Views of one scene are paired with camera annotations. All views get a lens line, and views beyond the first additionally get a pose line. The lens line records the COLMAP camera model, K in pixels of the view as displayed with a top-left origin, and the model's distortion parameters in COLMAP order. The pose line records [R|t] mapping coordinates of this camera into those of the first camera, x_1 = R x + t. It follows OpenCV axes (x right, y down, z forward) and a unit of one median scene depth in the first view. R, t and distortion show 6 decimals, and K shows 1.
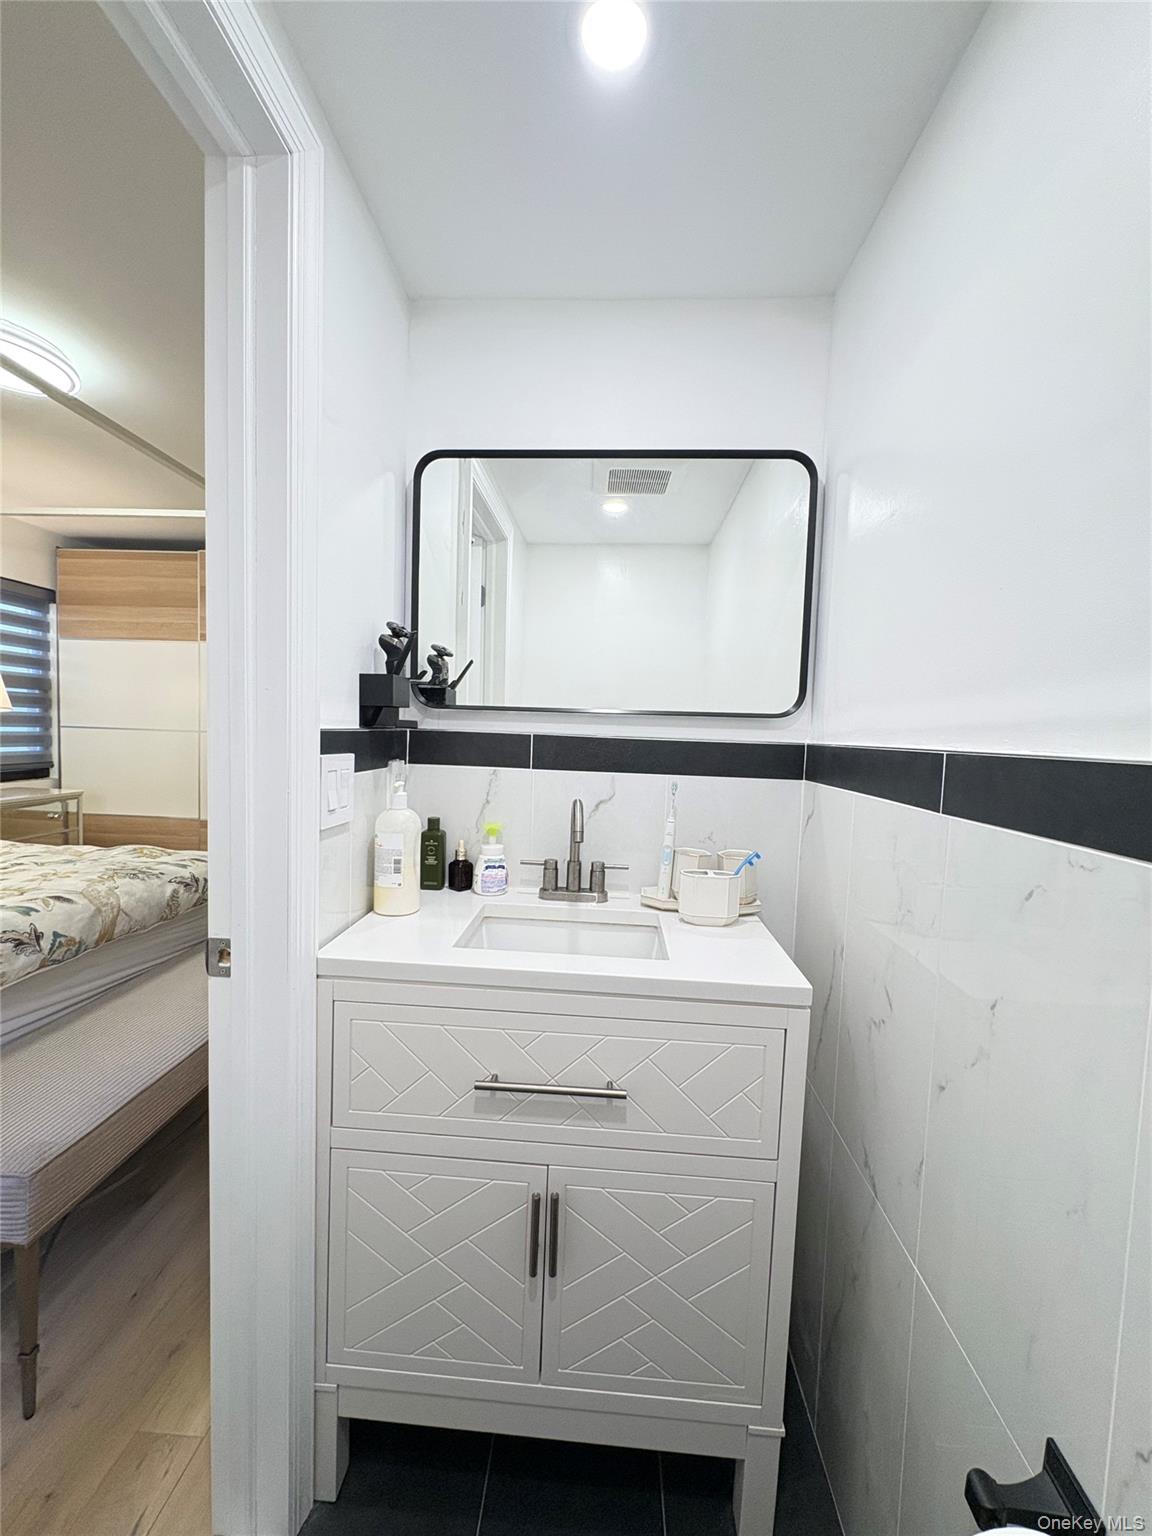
lens RADIAL K [[613.2, 0, 574.8], [0, 613.2, 767.2], [0, 0, 1]] dist [0.000481, 0.000113]
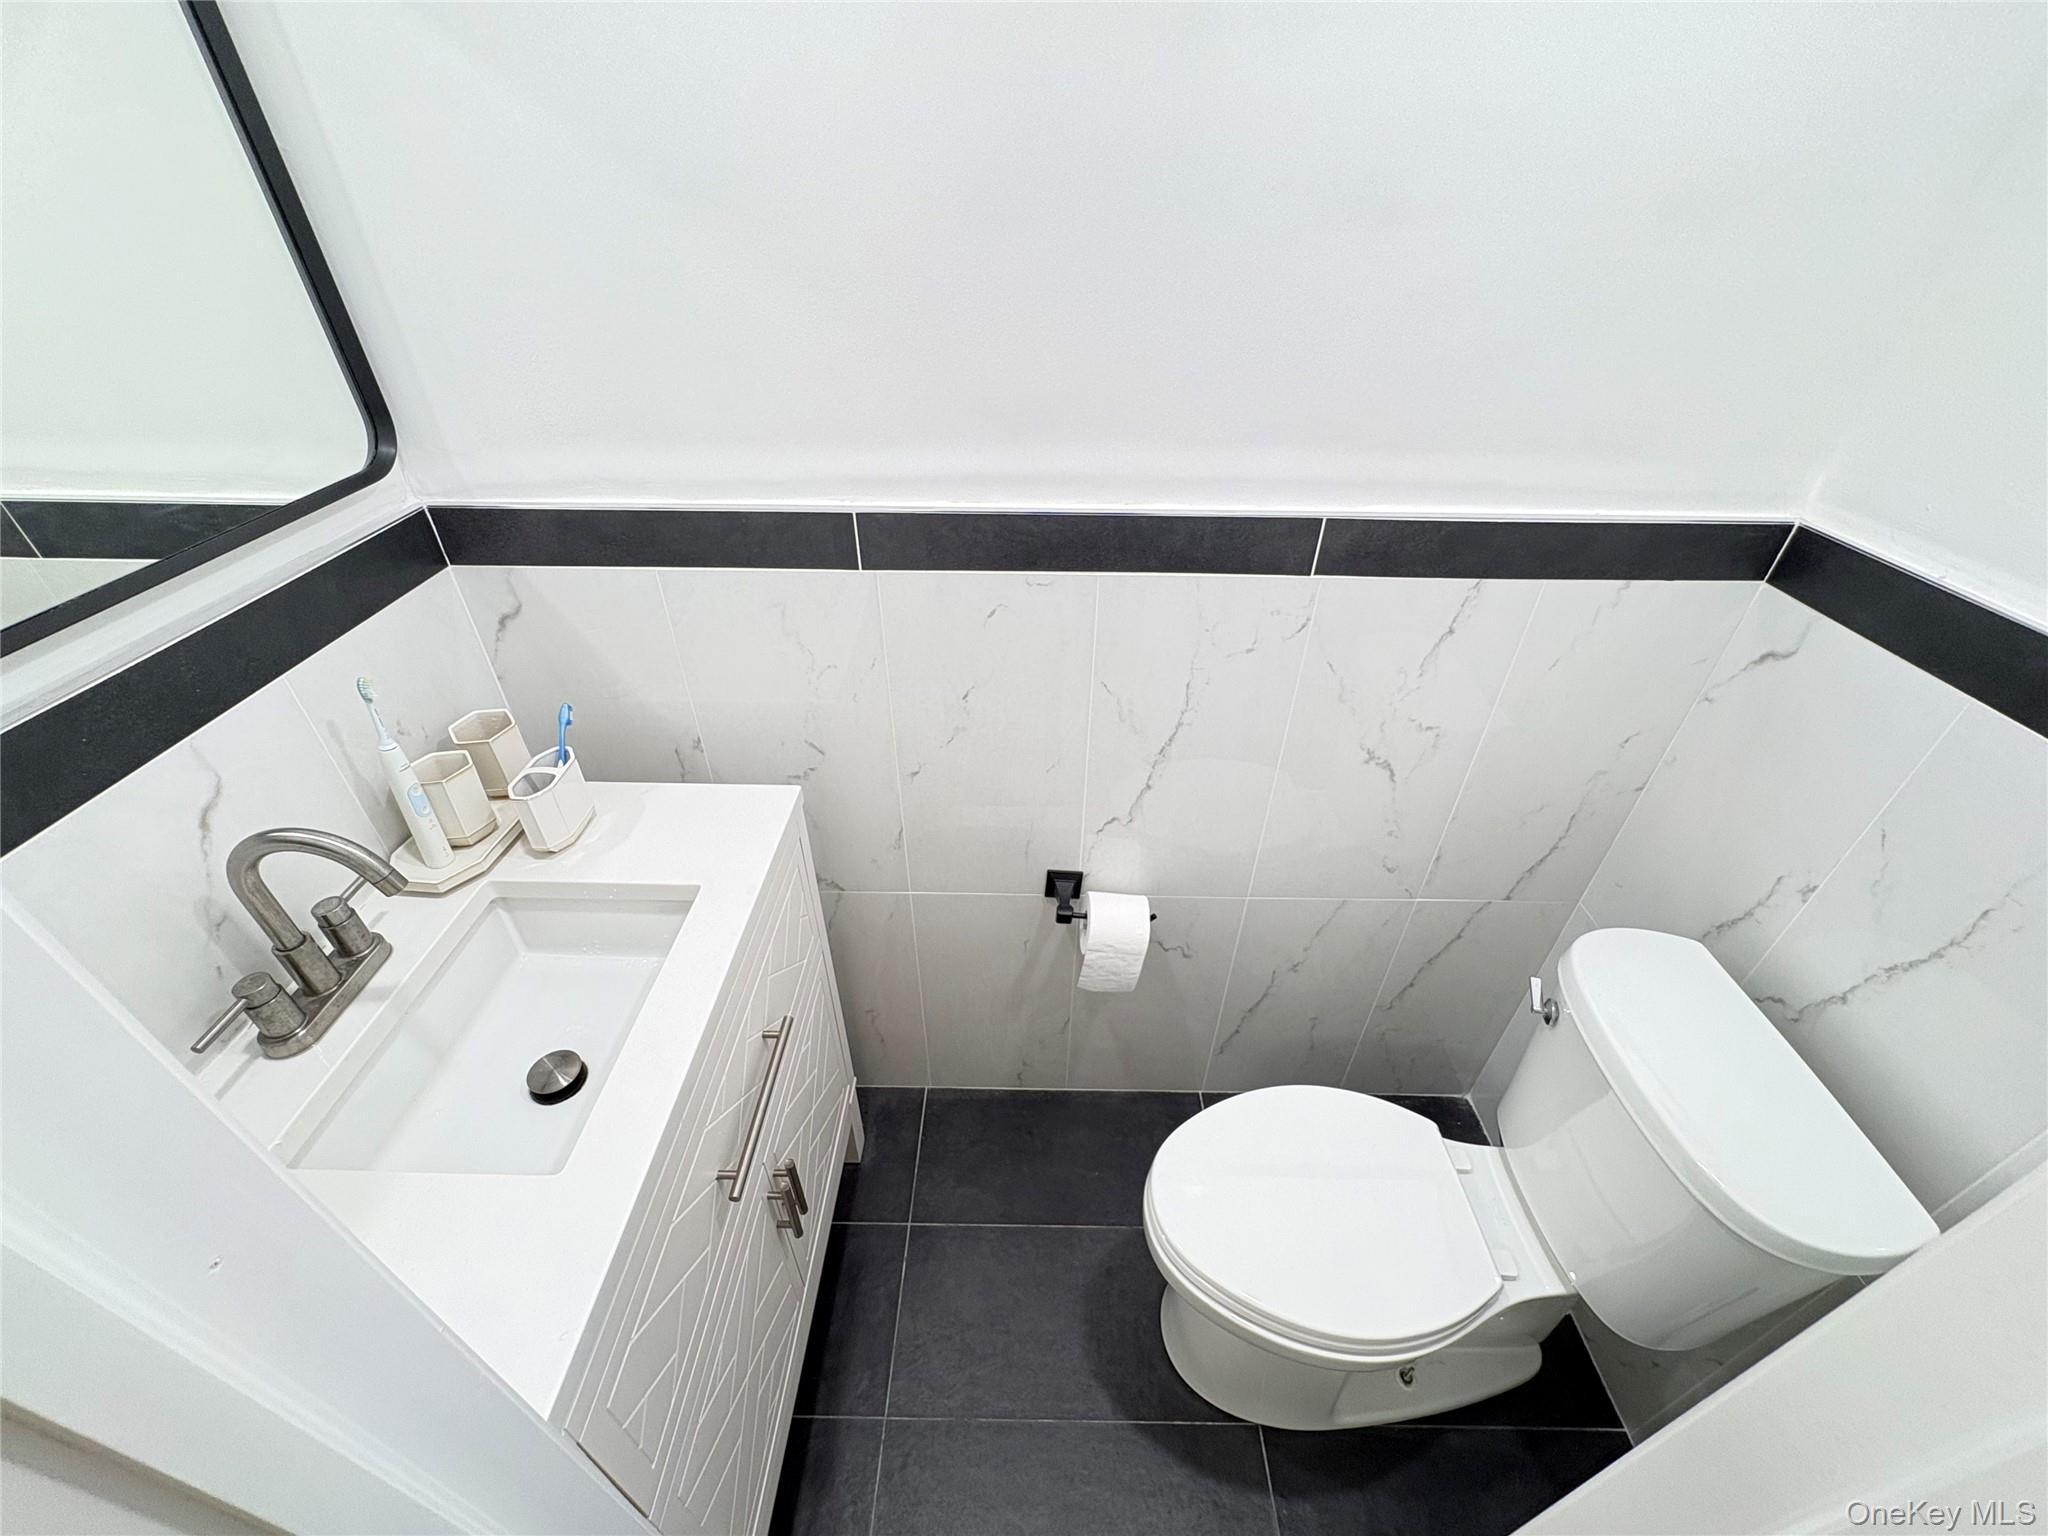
lens RADIAL K [[817.6, 0, 1019.4], [0, 817.6, 772.5], [0, 0, 1]] dist [0.000481, 0.000113]
pose [[-0.045244, -0.617847, 0.784995, -0.560495], [0.049327, 0.783460, 0.619482, -0.392692], [-0.997757, 0.066750, -0.004970, 0.596666]]
